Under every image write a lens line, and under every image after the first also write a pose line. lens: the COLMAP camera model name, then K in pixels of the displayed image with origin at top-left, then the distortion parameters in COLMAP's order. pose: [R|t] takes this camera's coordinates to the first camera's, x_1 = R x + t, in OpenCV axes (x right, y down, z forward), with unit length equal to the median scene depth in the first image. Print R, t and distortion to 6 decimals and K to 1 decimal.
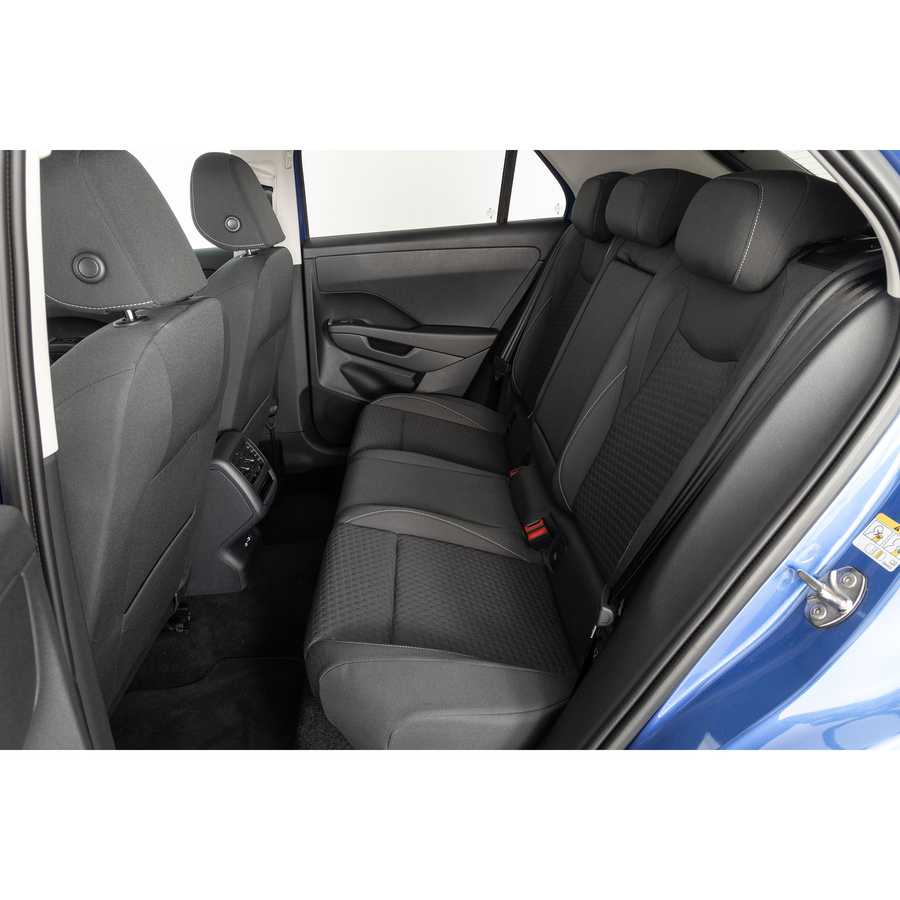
lens RADIAL K [[614.9, 0, 450.0], [0, 614.9, 450.0], [0, 0, 1]] dist [0.013260, -0.004757]
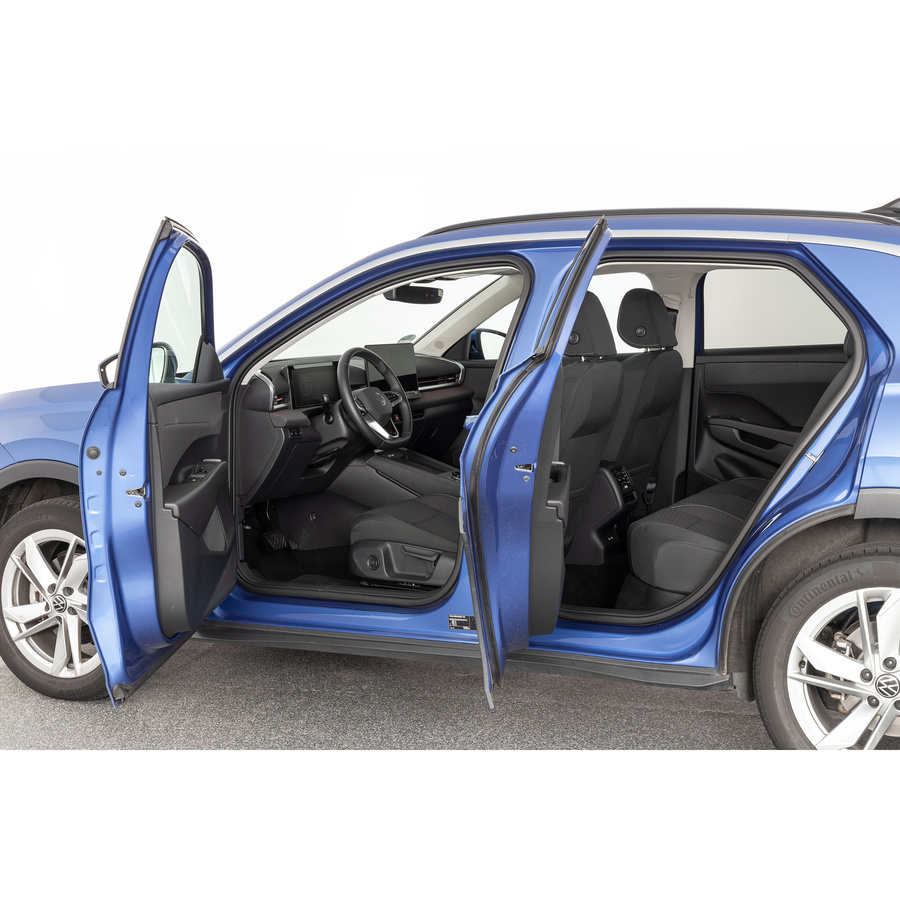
lens RADIAL K [[1557.8, 0, 450.0], [0, 1557.8, 450.0], [0, 0, 1]] dist [0.211239, 0.008496]
pose [[0.883238, 0.076010, -0.462723, 1.032122], [-0.214654, 0.942855, -0.254848, 0.985989], [0.416910, 0.324417, 0.849082, -2.362294]]
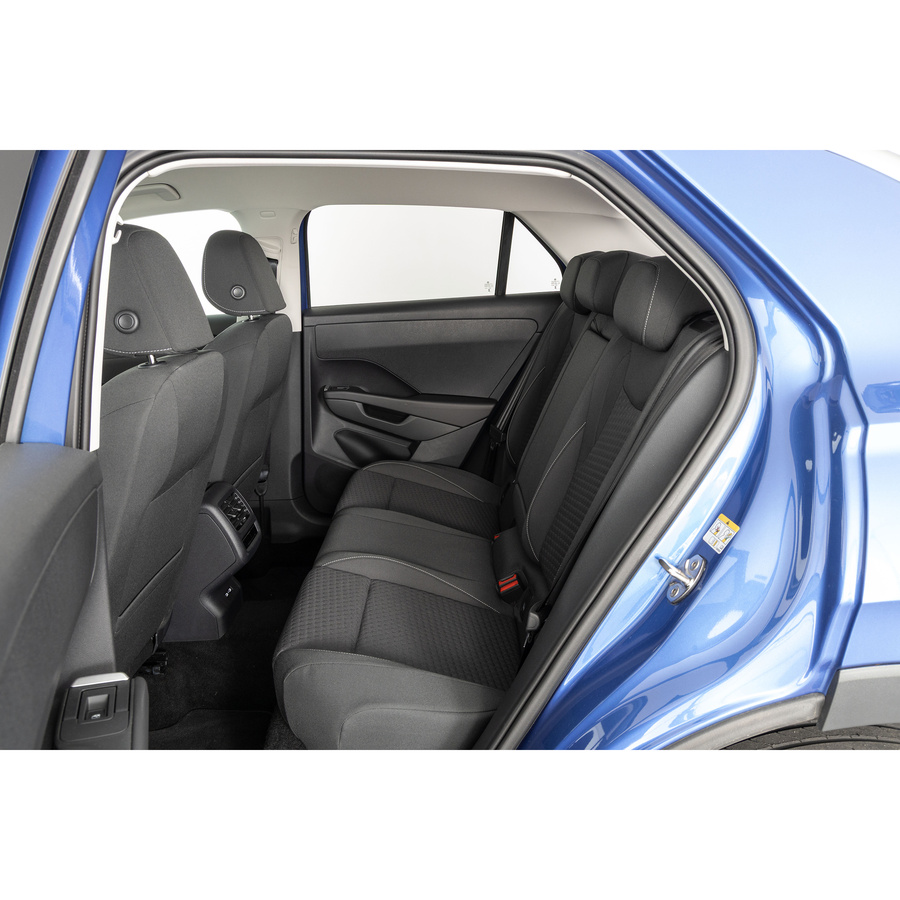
lens RADIAL K [[770.4, 0, 450.0], [0, 770.4, 450.0], [0, 0, 1]] dist [0.006871, 0.001505]
pose [[0.998401, 0.025426, -0.050478, 0.095544], [-0.033045, 0.987146, -0.156365, 0.107374], [0.045854, 0.157783, 0.986409, -0.277420]]
